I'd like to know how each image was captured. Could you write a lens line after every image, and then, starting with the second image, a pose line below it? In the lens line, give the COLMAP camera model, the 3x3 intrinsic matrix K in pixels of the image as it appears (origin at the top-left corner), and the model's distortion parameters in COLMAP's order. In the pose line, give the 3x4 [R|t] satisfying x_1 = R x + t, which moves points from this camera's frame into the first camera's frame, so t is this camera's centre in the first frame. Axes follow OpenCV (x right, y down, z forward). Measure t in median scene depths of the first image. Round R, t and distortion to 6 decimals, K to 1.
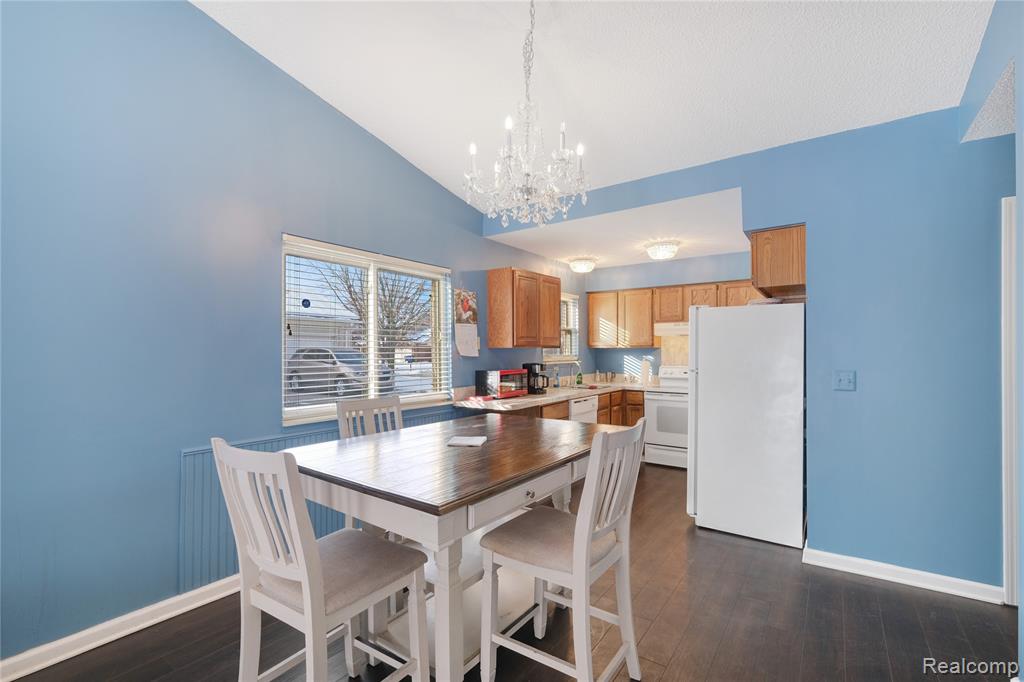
lens RADIAL K [[461.2, 0, 514.3], [0, 461.2, 355.9], [0, 0, 1]] dist [-0.000256, -0.000127]
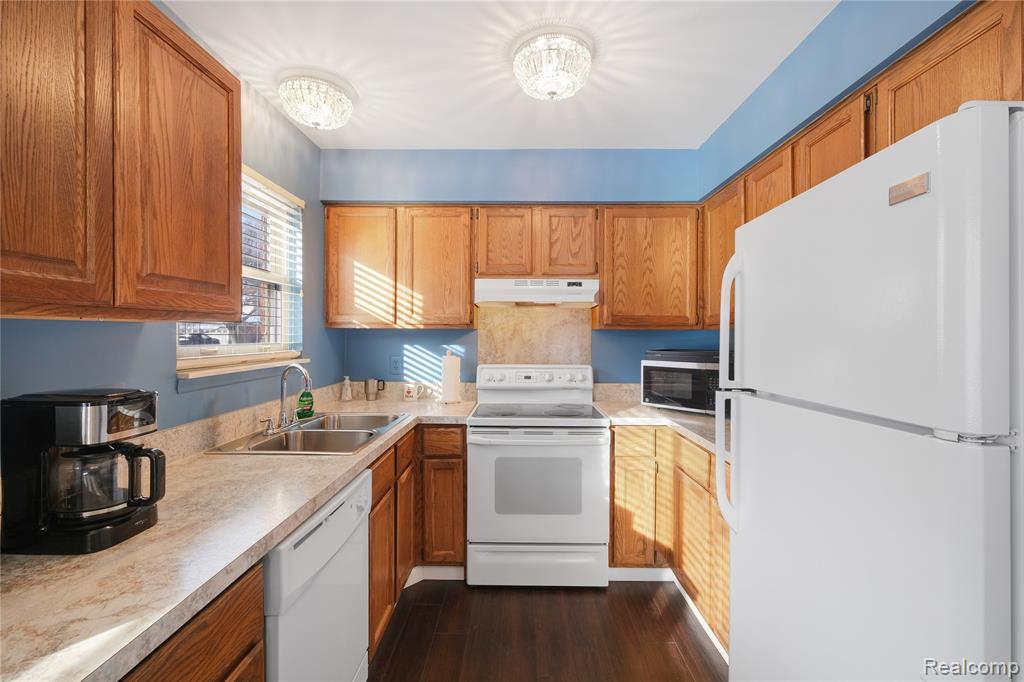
lens RADIAL K [[447.7, 0, 514.6], [0, 447.7, 337.9], [0, 0, 1]] dist [0.000081, -0.000044]
pose [[0.827942, 0.002698, 0.560807, 0.074243], [-0.001387, 0.999995, -0.002763, -0.006719], [-0.560812, 0.001510, 0.827942, 0.583034]]
